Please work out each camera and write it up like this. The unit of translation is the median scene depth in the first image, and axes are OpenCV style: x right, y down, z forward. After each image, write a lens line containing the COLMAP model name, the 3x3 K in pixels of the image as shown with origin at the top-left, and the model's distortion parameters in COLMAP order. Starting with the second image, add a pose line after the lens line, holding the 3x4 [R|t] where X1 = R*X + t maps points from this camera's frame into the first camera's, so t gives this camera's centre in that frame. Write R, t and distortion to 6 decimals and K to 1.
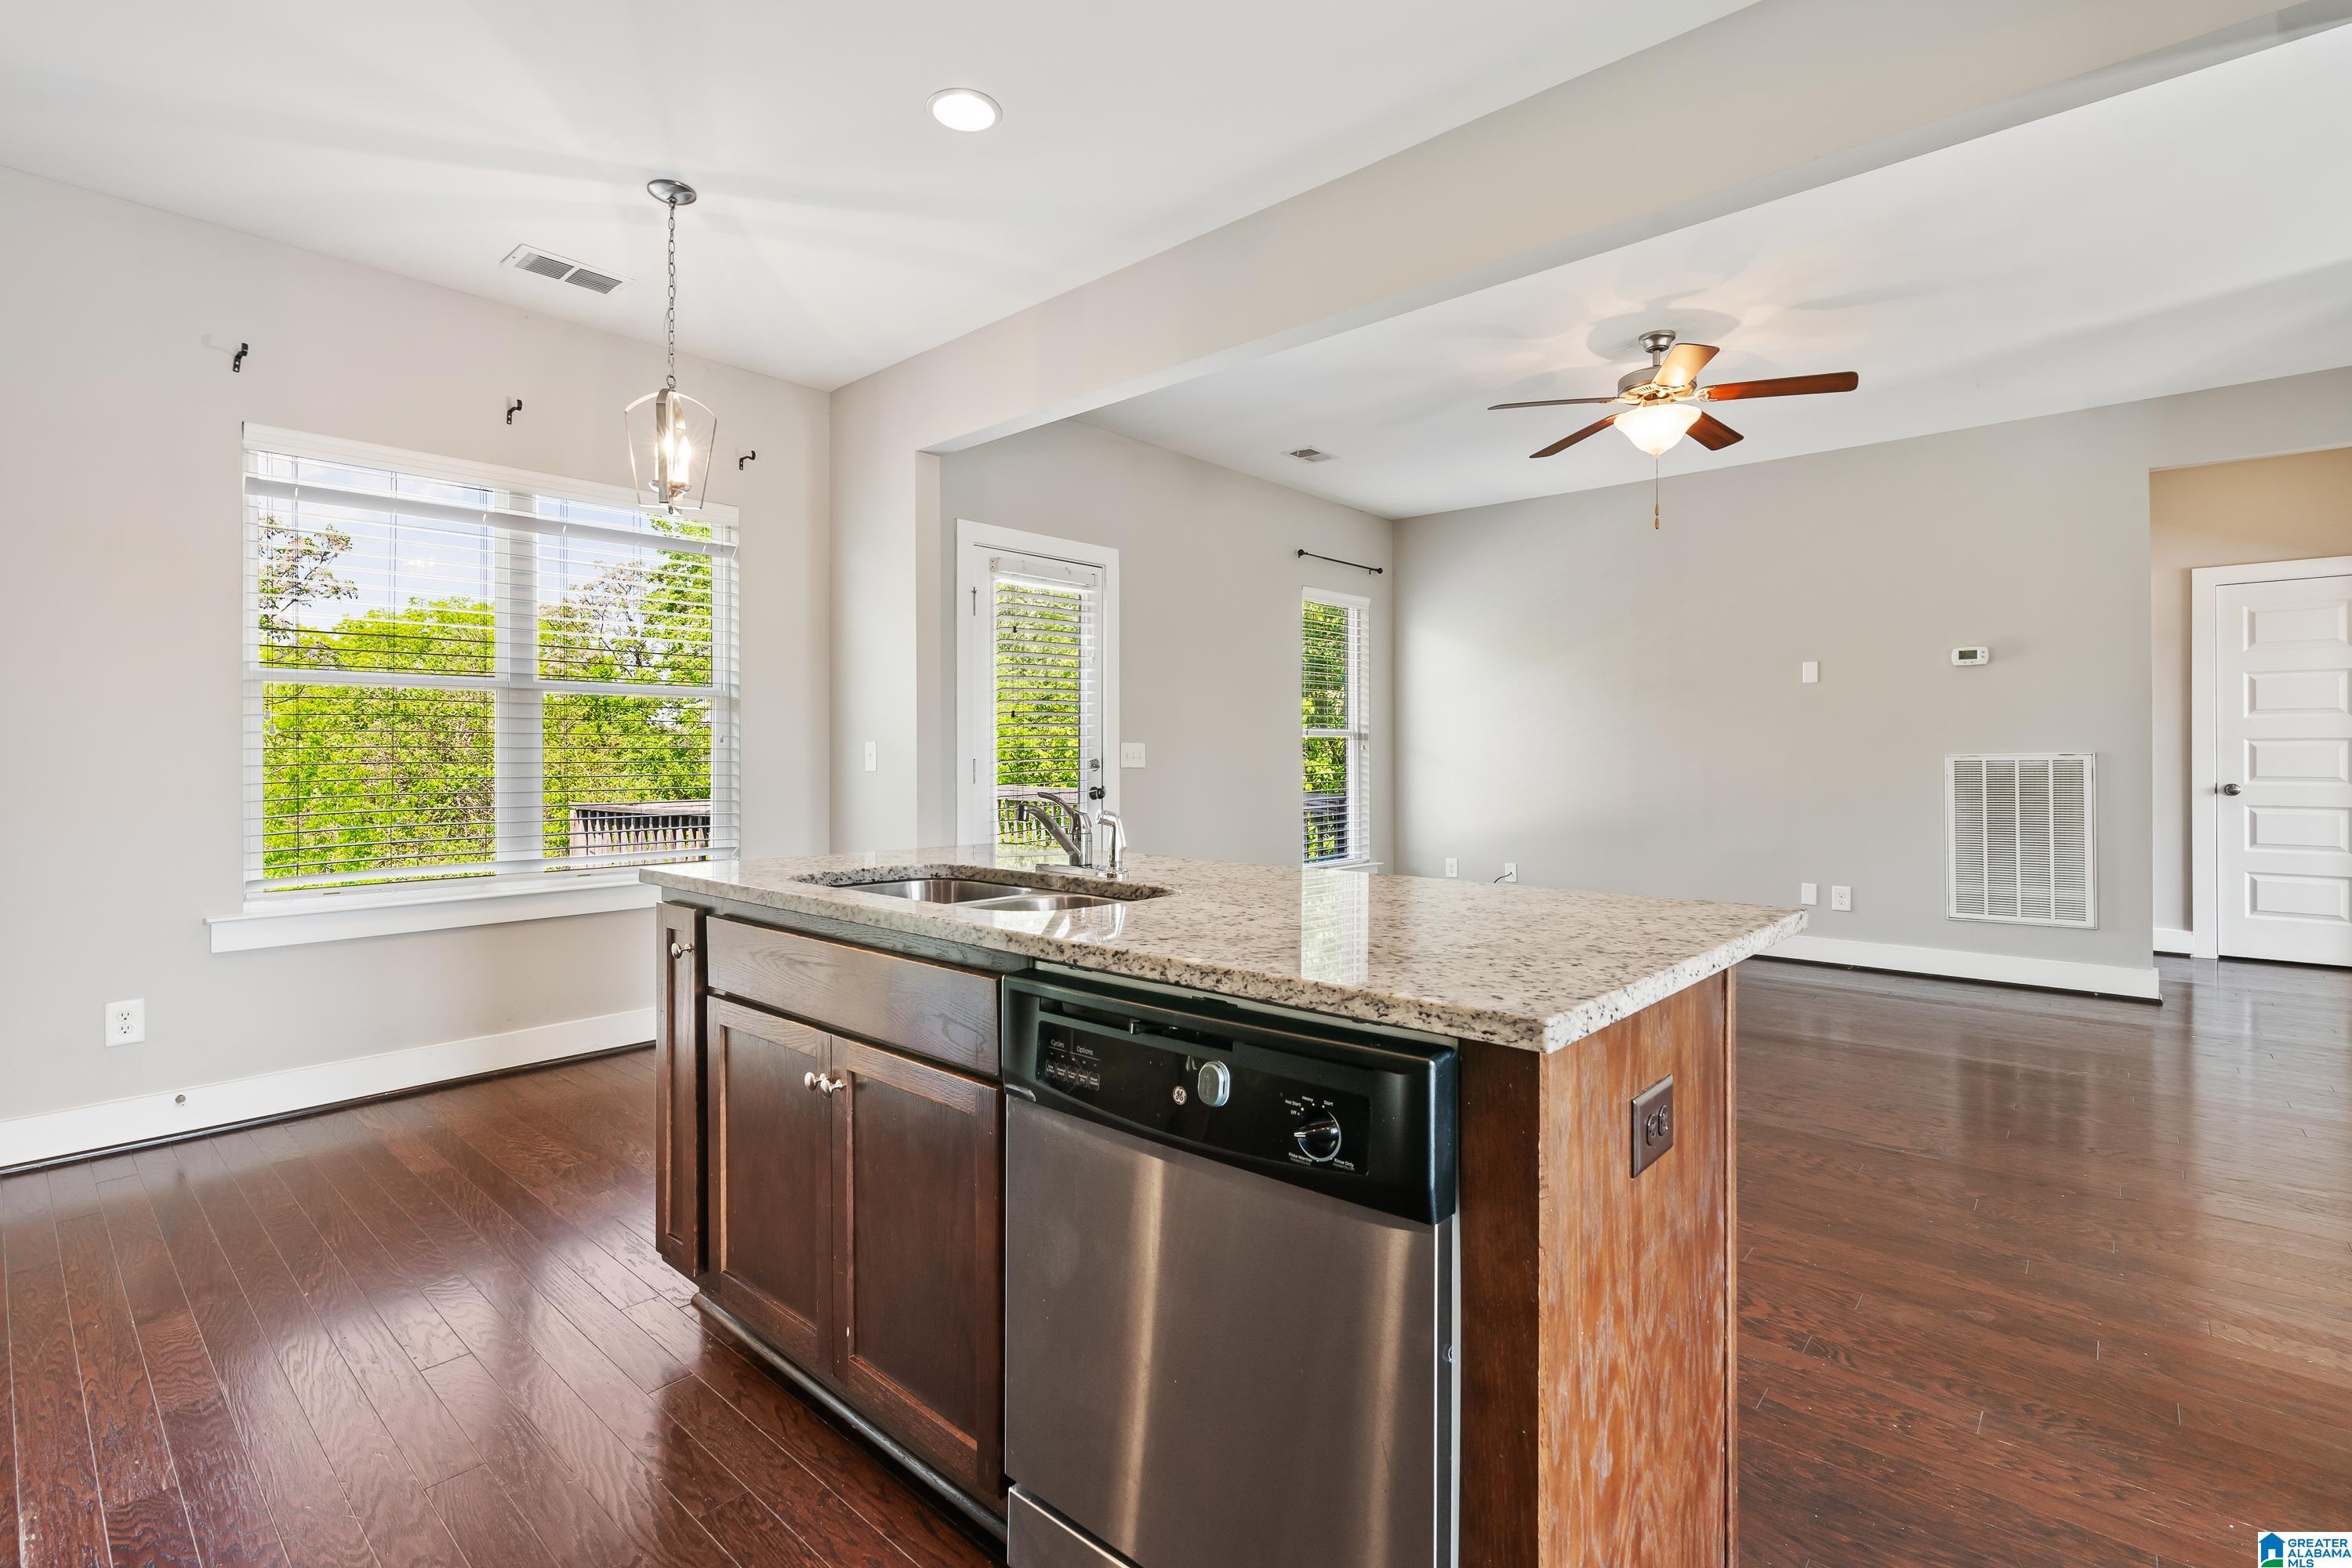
lens RADIAL K [[1075.5, 0, 1174.2], [0, 1075.5, 750.3], [0, 0, 1]] dist [0.004323, -0.000033]
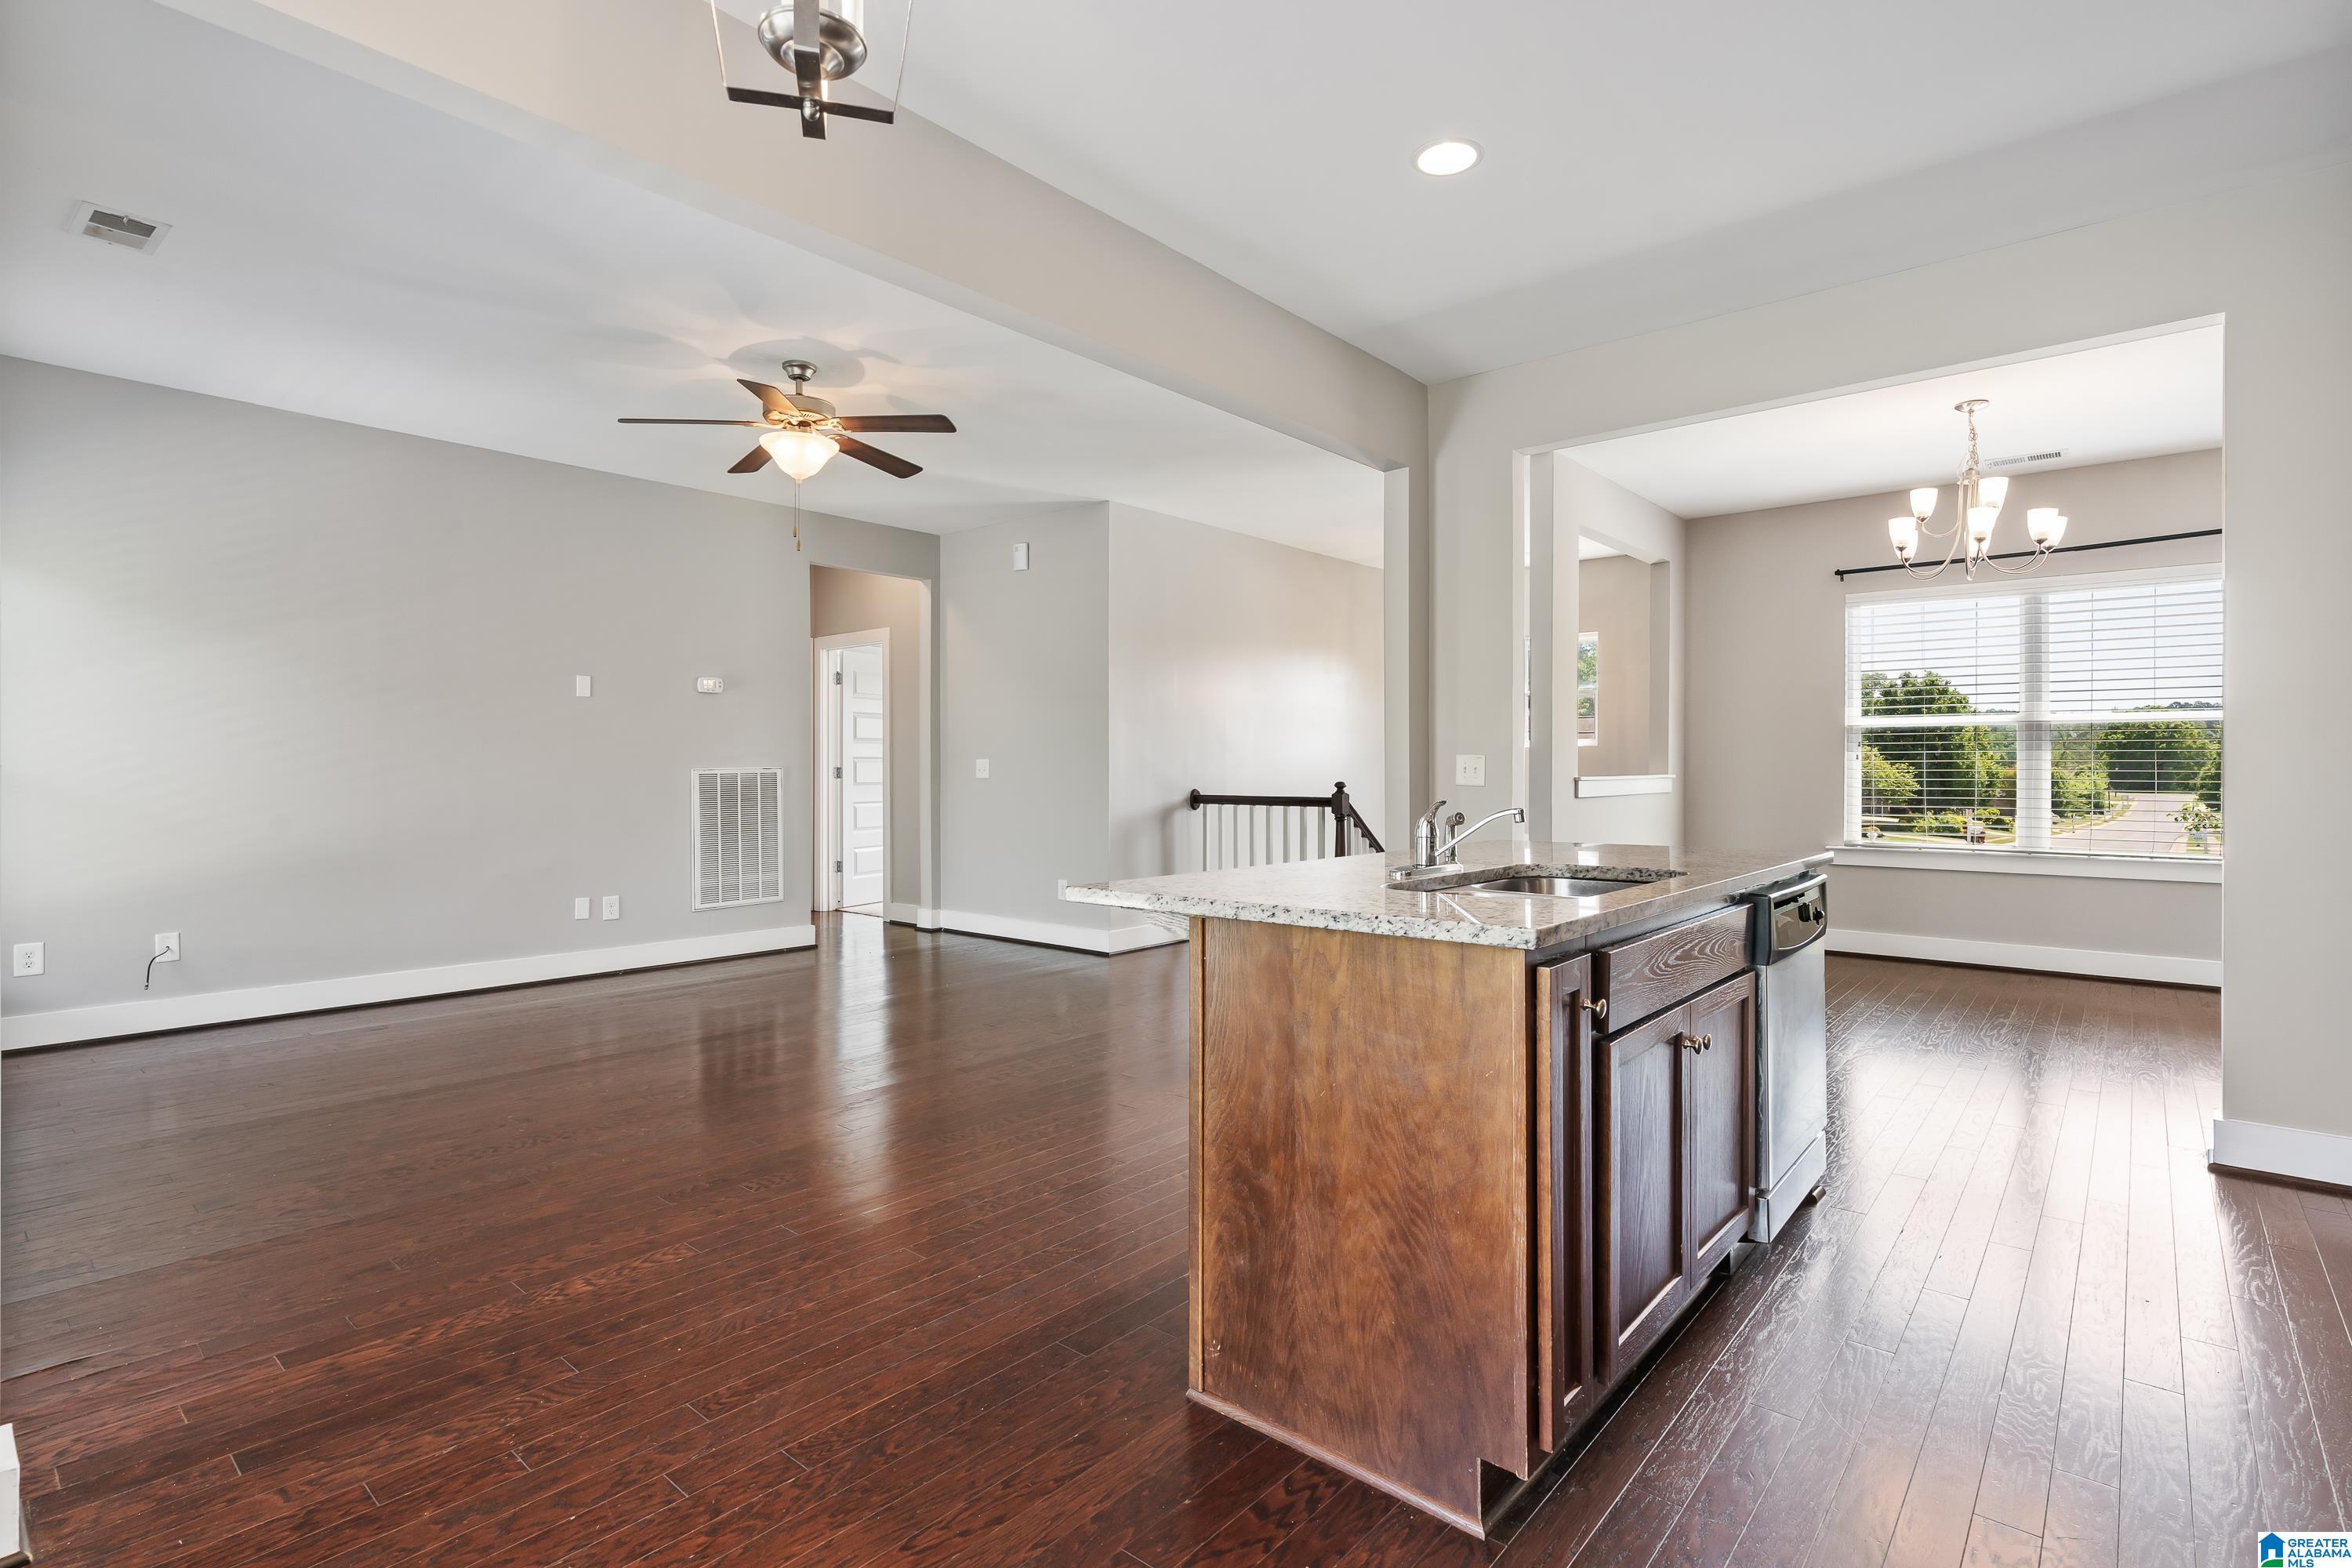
lens RADIAL K [[1127.9, 0, 1169.4], [0, 1127.9, 766.6], [0, 0, 1]] dist [-0.000053, 0.000433]
pose [[-0.005185, 0.001704, 0.999985, -0.465075], [-0.001656, 0.999997, -0.001713, 0.002918], [-0.999985, -0.001664, -0.005182, 0.469959]]
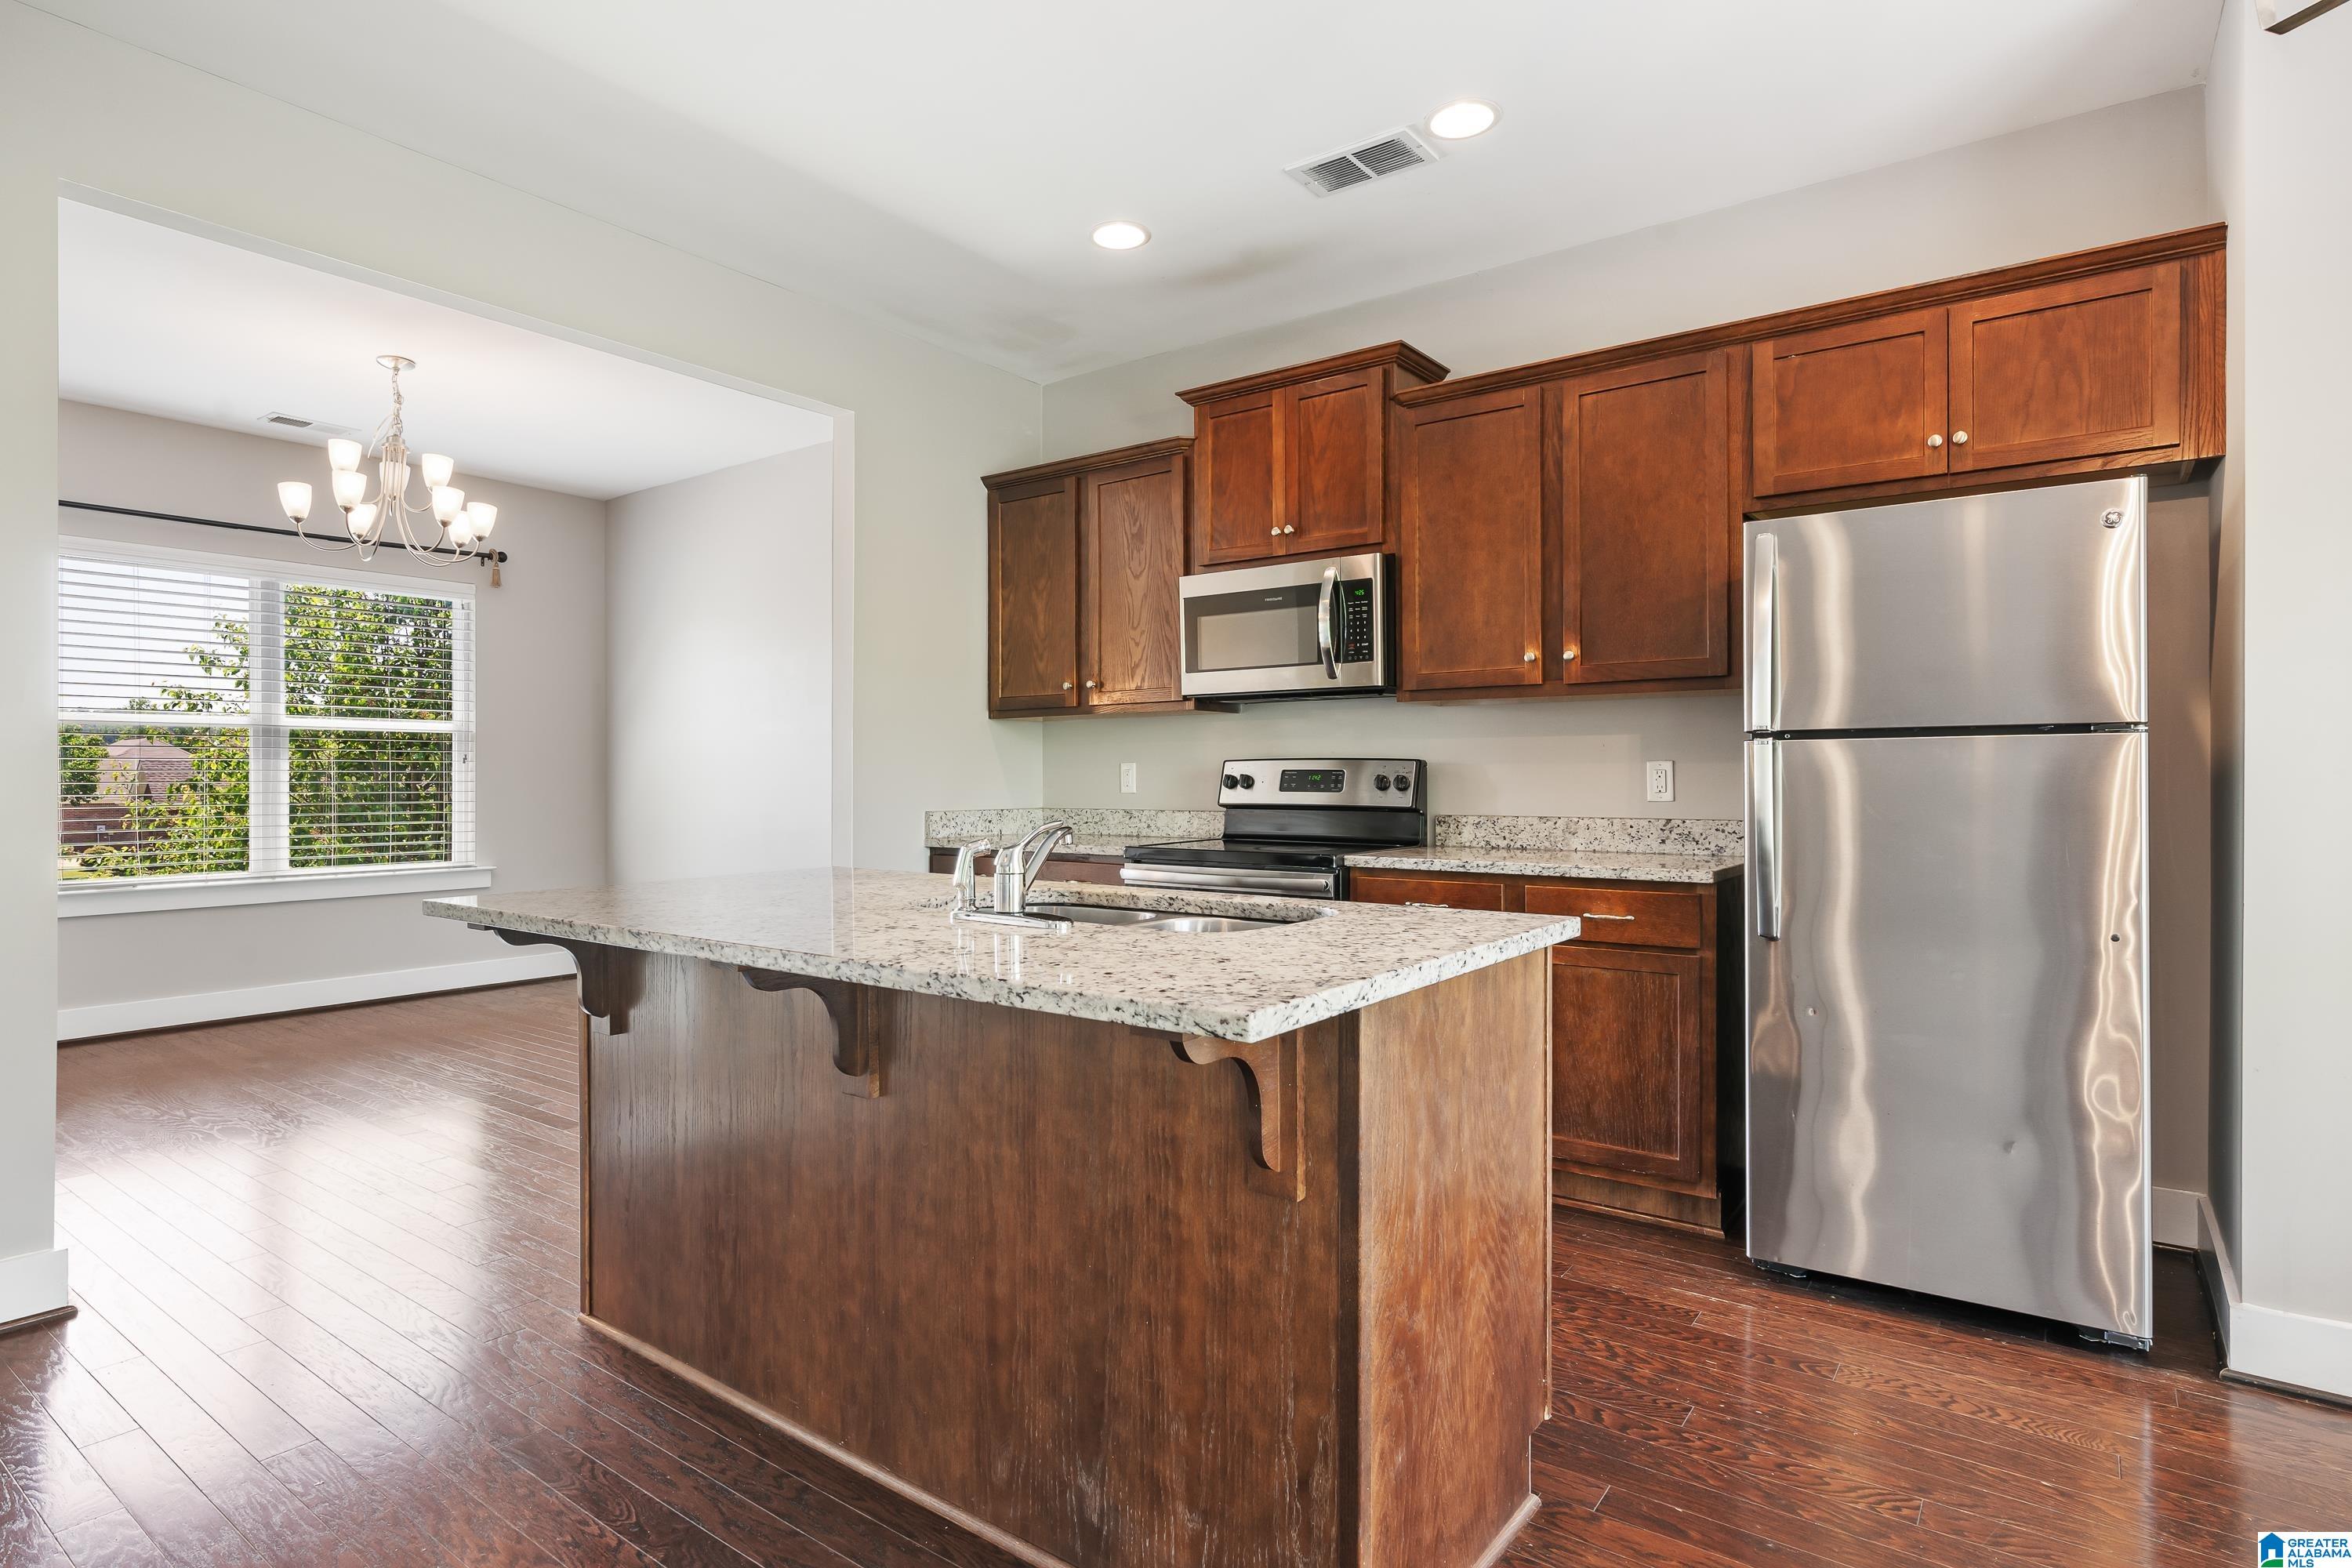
lens RADIAL K [[1218.9, 0, 1176.0], [0, 1218.9, 784.0], [0, 0, 1]] dist [-0.003159, 0.000234]
pose [[-0.996623, 0.003501, -0.082037, -0.048965], [0.003229, 0.999989, 0.003443, 0.003778], [0.082049, 0.003166, -0.996623, 0.709071]]
